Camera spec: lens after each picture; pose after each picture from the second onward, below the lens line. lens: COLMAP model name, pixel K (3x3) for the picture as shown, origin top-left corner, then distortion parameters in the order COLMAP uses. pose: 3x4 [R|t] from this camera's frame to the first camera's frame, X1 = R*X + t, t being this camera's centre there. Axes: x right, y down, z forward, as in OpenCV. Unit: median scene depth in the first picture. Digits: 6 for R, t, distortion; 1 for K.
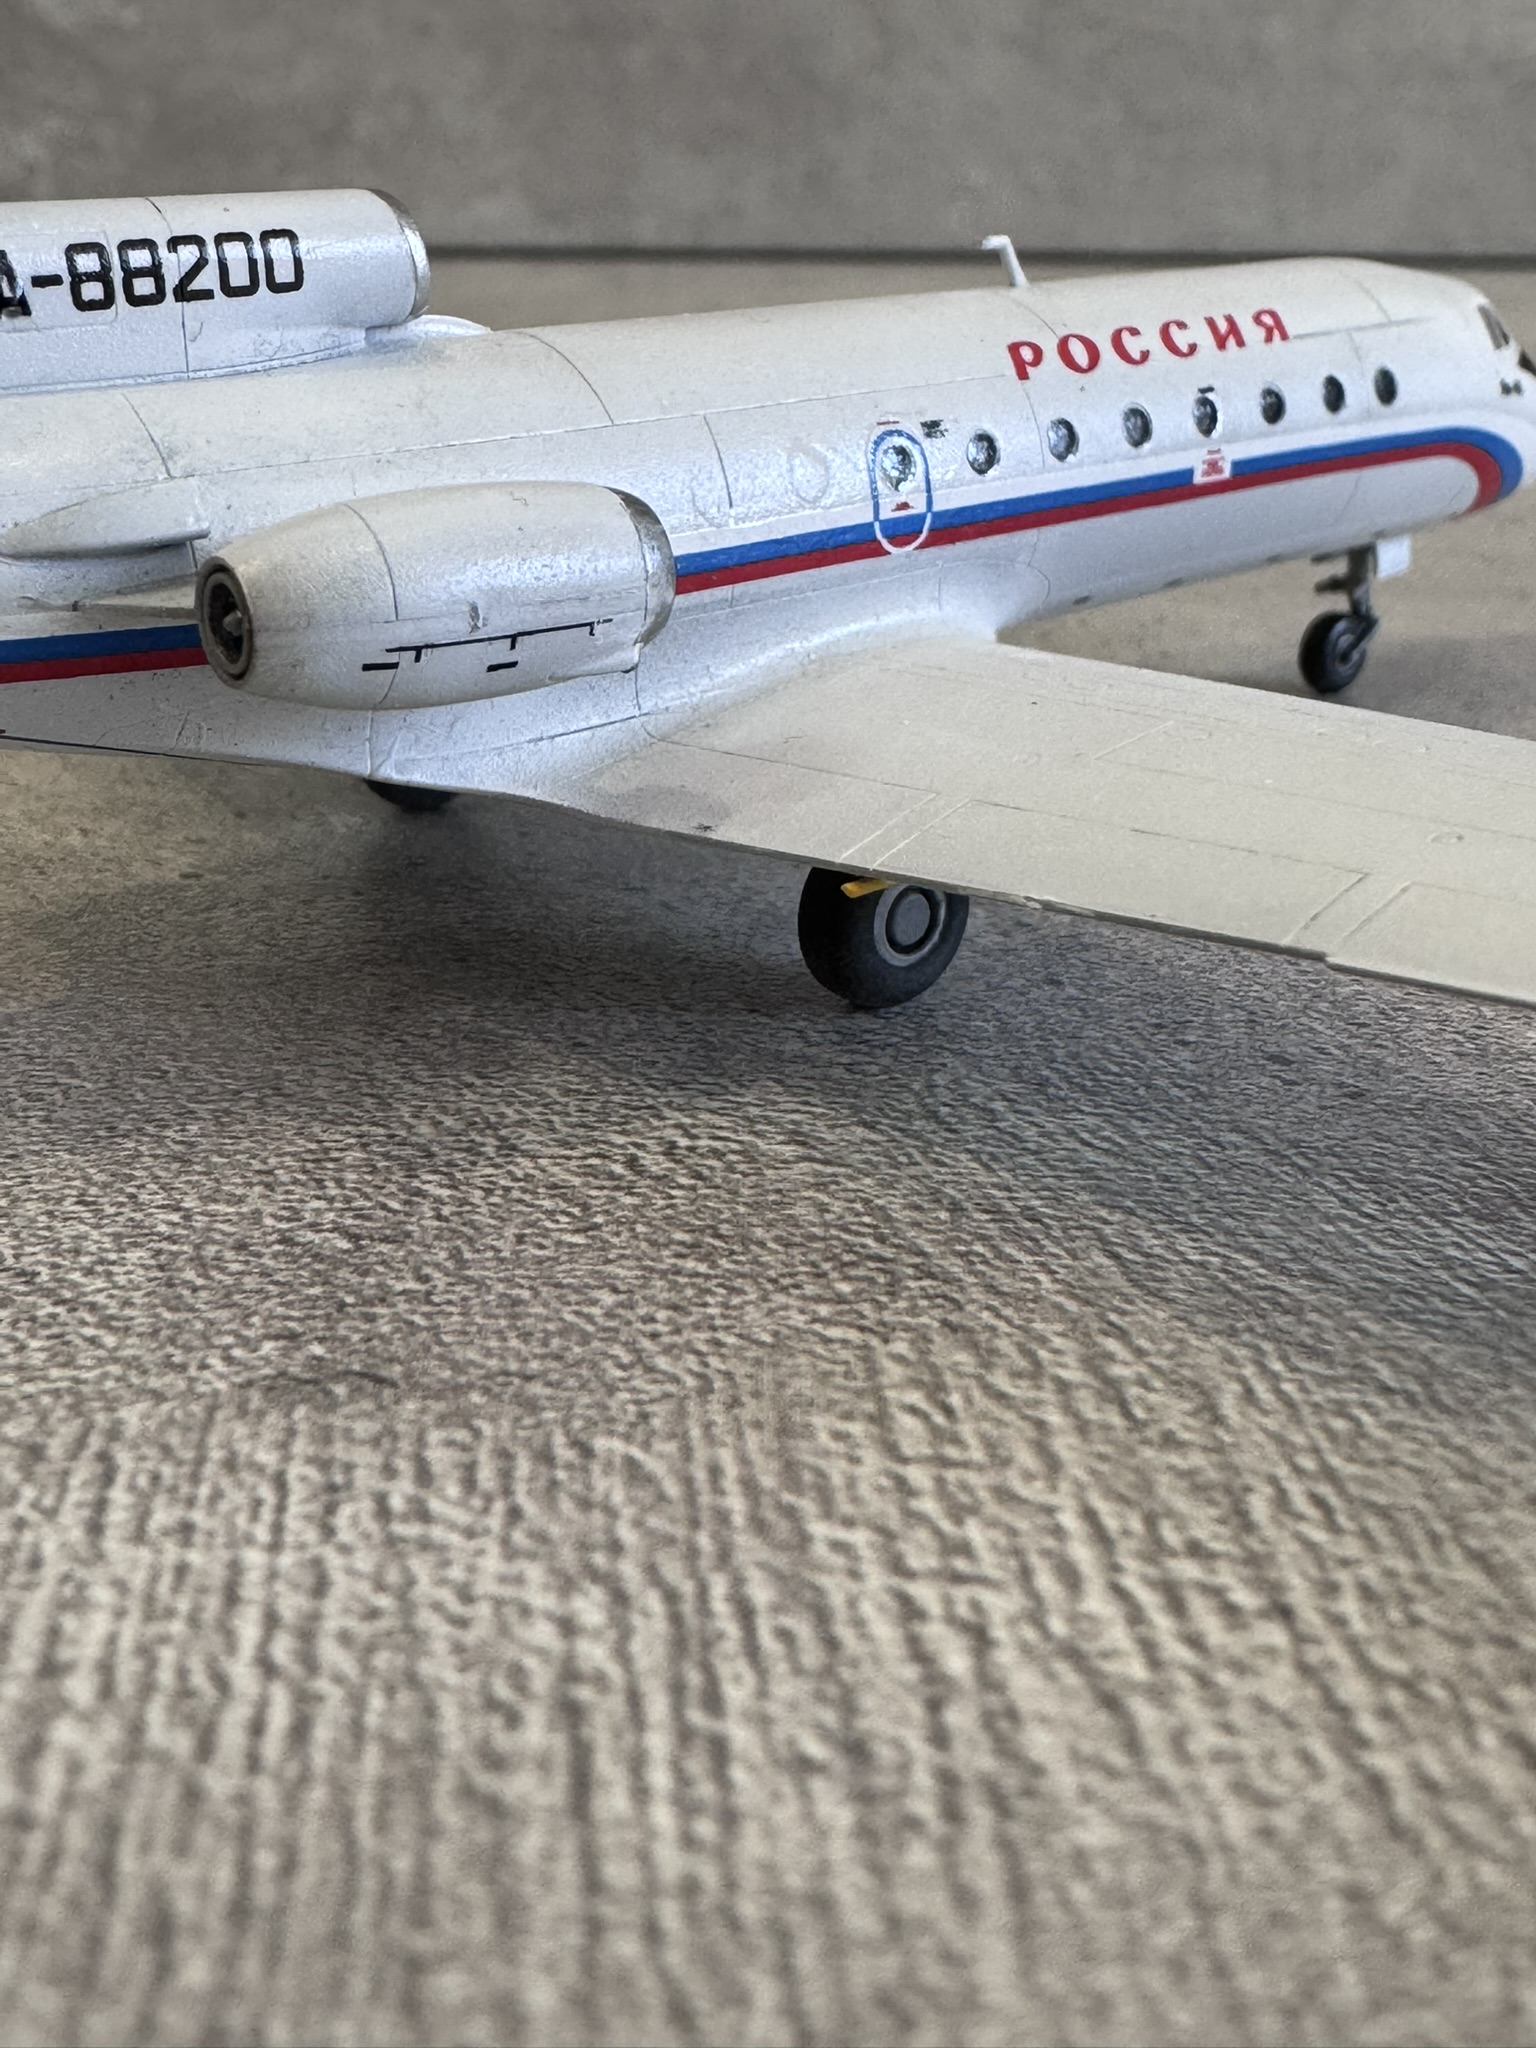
lens RADIAL K [[2196.3, 0, 768.5], [0, 2196.3, 987.9], [0, 0, 1]] dist [-0.002000, 0.000000]
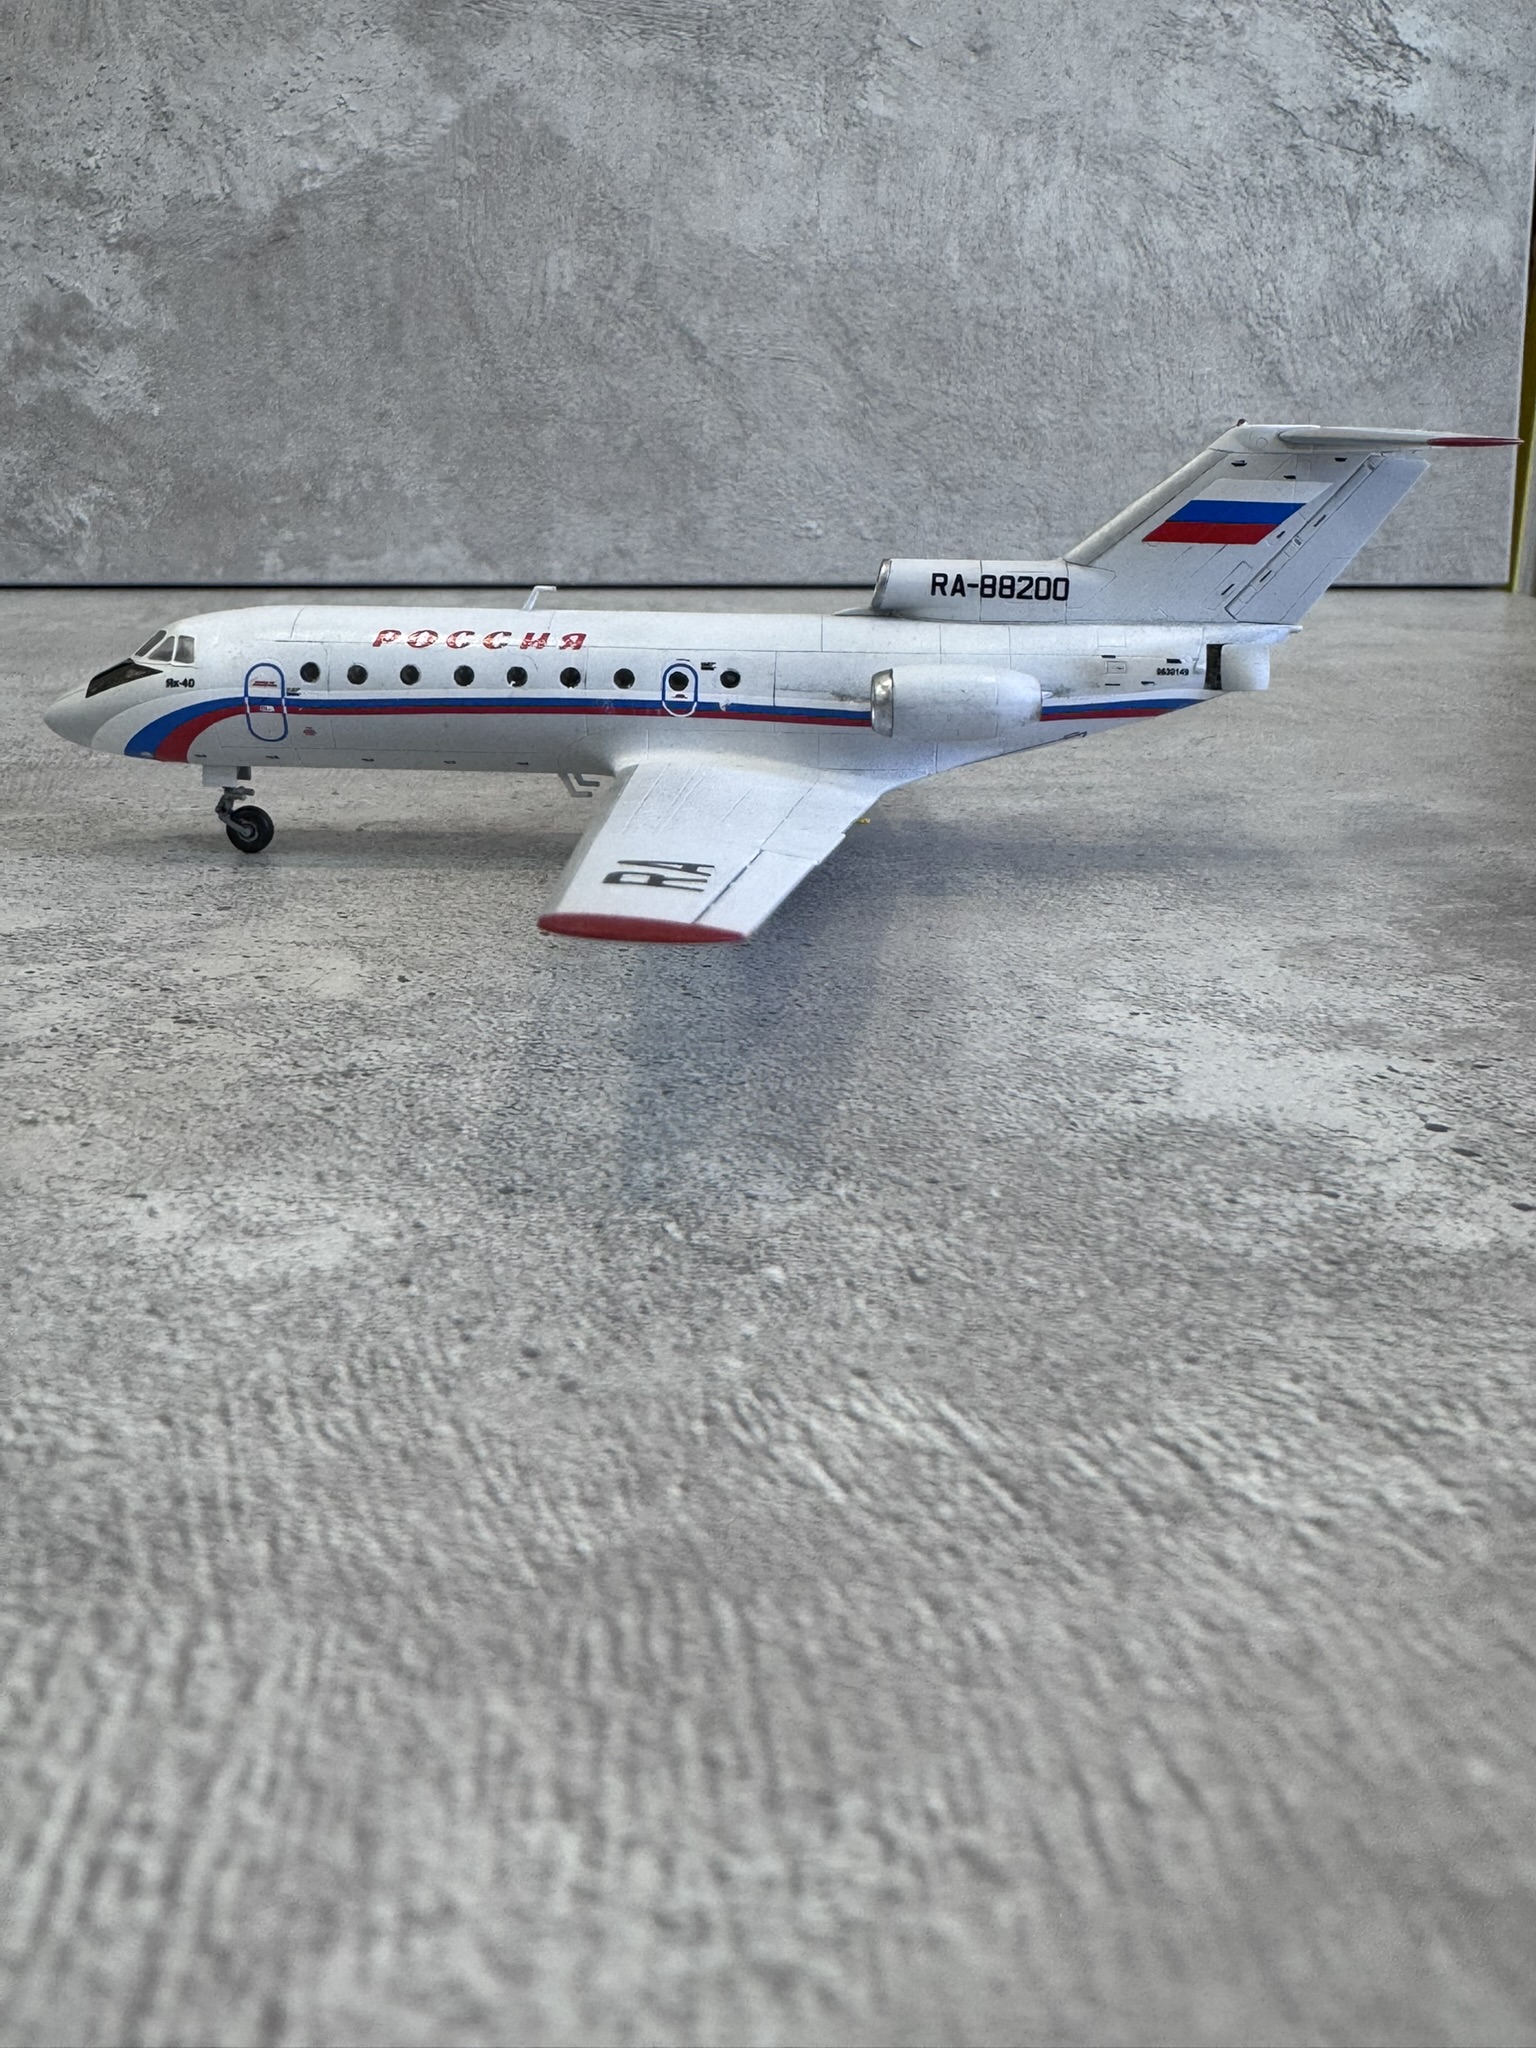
lens RADIAL K [[1754.0, 0, 769.3], [0, 1754.0, 1012.8], [0, 0, 1]] dist [-0.003916, 0.023740]
pose [[0.999960, -0.008931, 0.000104, 0.450395], [0.008918, 0.997808, -0.065574, -0.118102], [0.000482, 0.065572, 0.997848, -0.045525]]
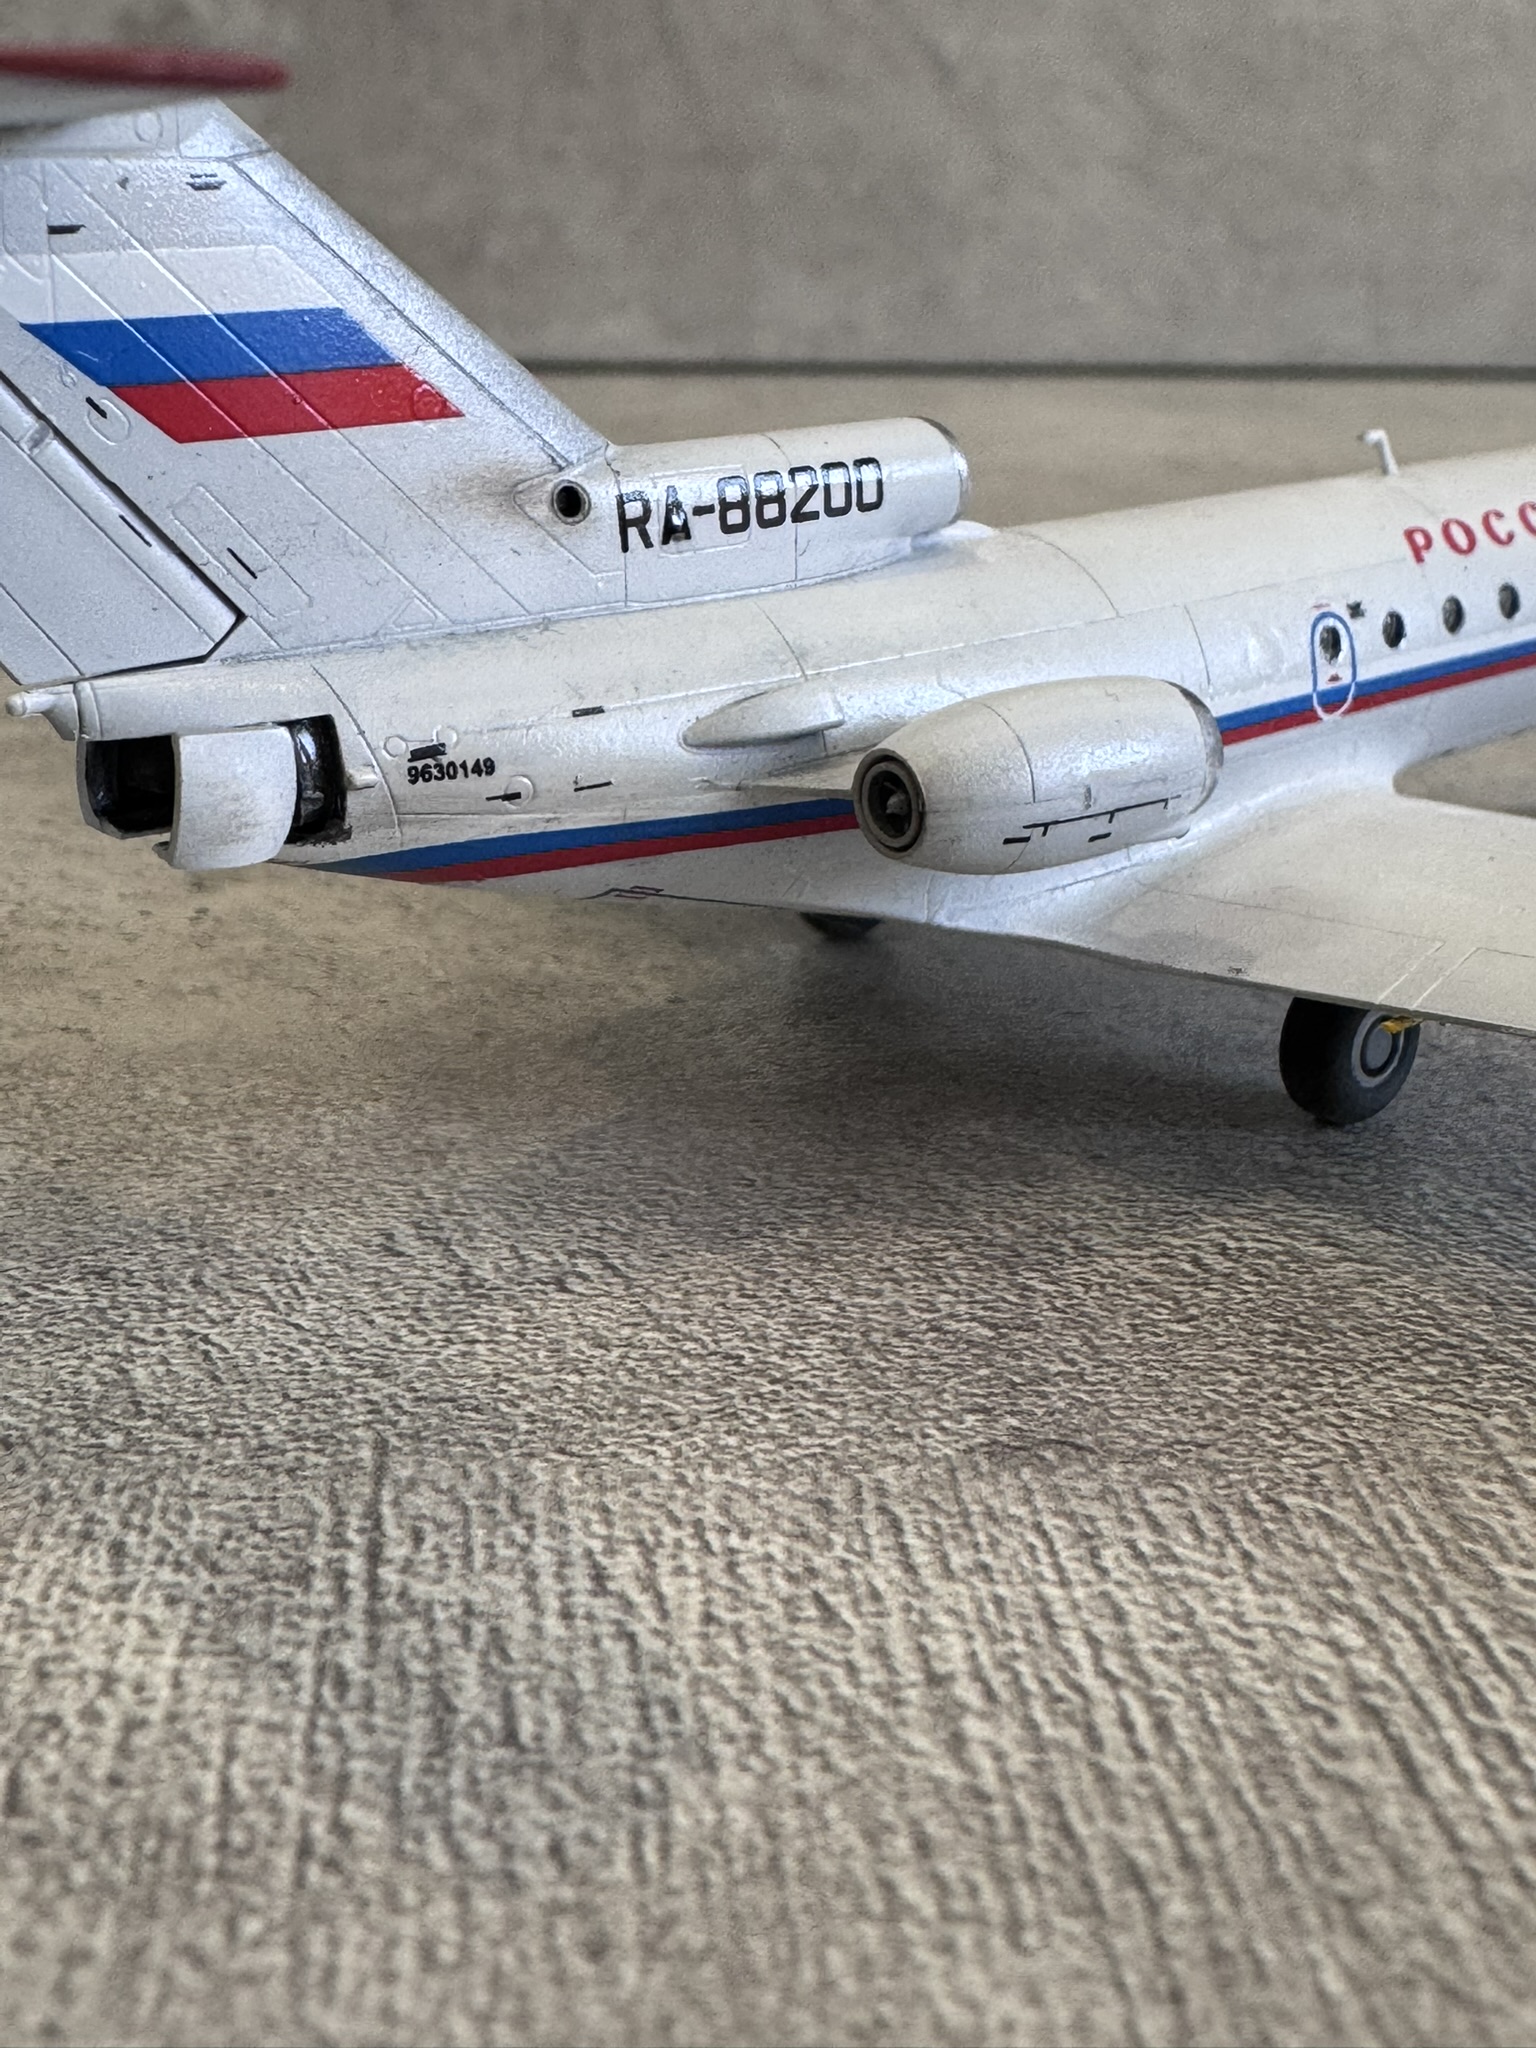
lens RADIAL K [[2196.3, 0, 768.8], [0, 2196.3, 1007.0], [0, 0, 1]] dist [-0.002000, 0.000000]
pose [[0.999945, 0.000896, -0.010469, -0.298696], [-0.001203, 0.999569, -0.029336, -0.022363], [0.010438, 0.029347, 0.999515, -0.179146]]
